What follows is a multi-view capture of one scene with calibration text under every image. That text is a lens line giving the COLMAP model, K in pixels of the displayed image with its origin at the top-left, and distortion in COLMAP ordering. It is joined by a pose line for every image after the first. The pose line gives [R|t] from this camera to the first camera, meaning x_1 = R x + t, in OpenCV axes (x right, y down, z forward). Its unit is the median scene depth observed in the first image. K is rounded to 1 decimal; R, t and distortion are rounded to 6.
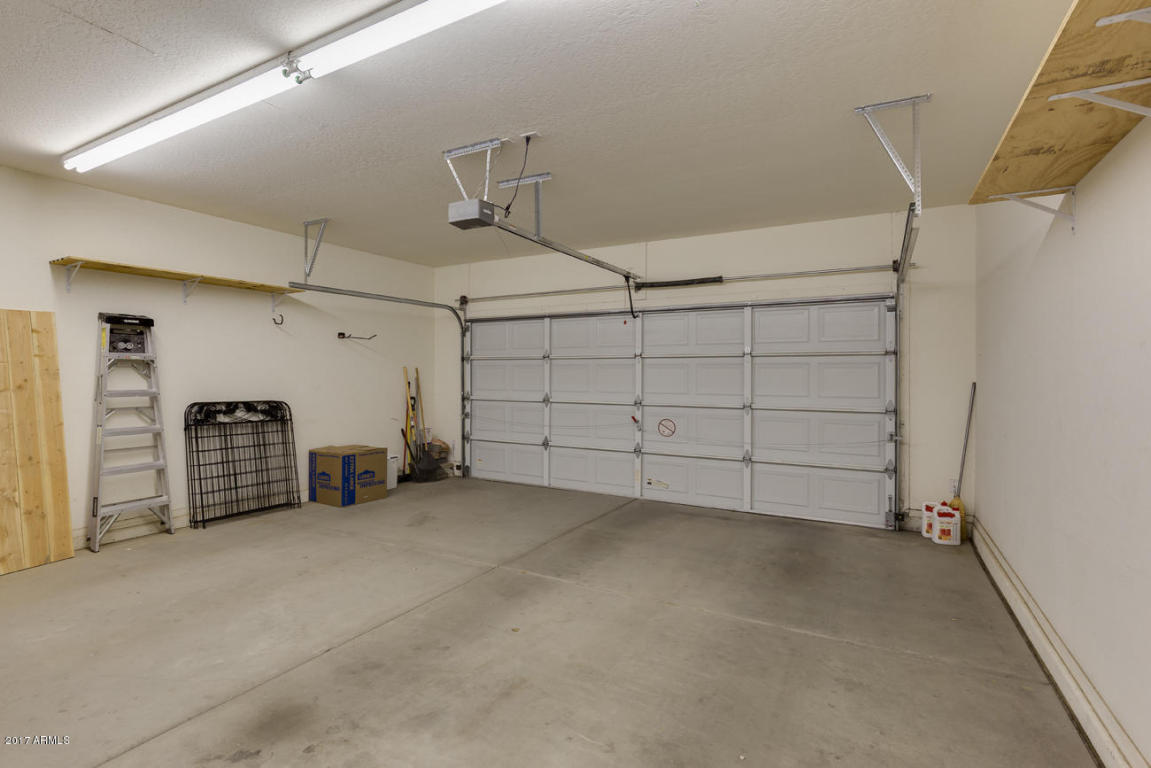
lens RADIAL K [[551.2, 0, 577.2], [0, 551.2, 380.7], [0, 0, 1]] dist [-0.005396, -0.000529]
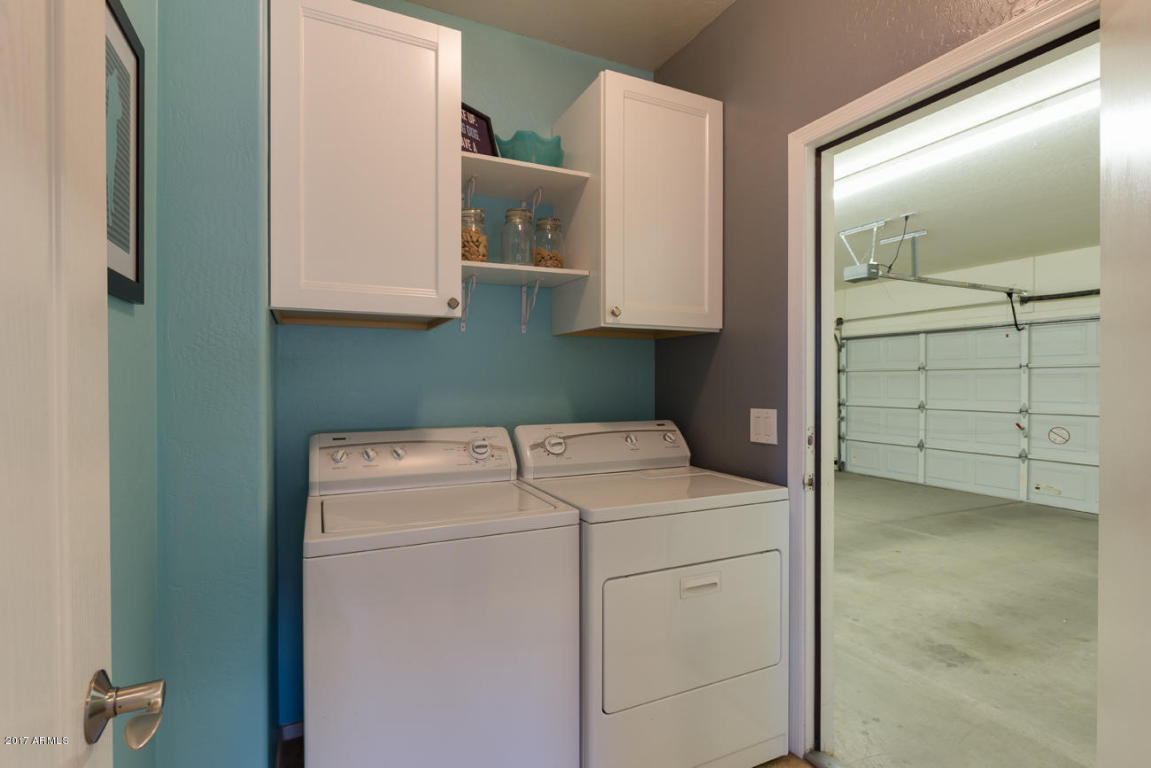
lens RADIAL K [[551.2, 0, 577.6], [0, 551.2, 386.3], [0, 0, 1]] dist [-0.005396, -0.000529]
pose [[0.817464, -0.000068, -0.575980, 0.017685], [-0.004267, 0.999972, -0.006174, 0.003491], [0.575964, 0.007505, 0.817441, -0.345384]]
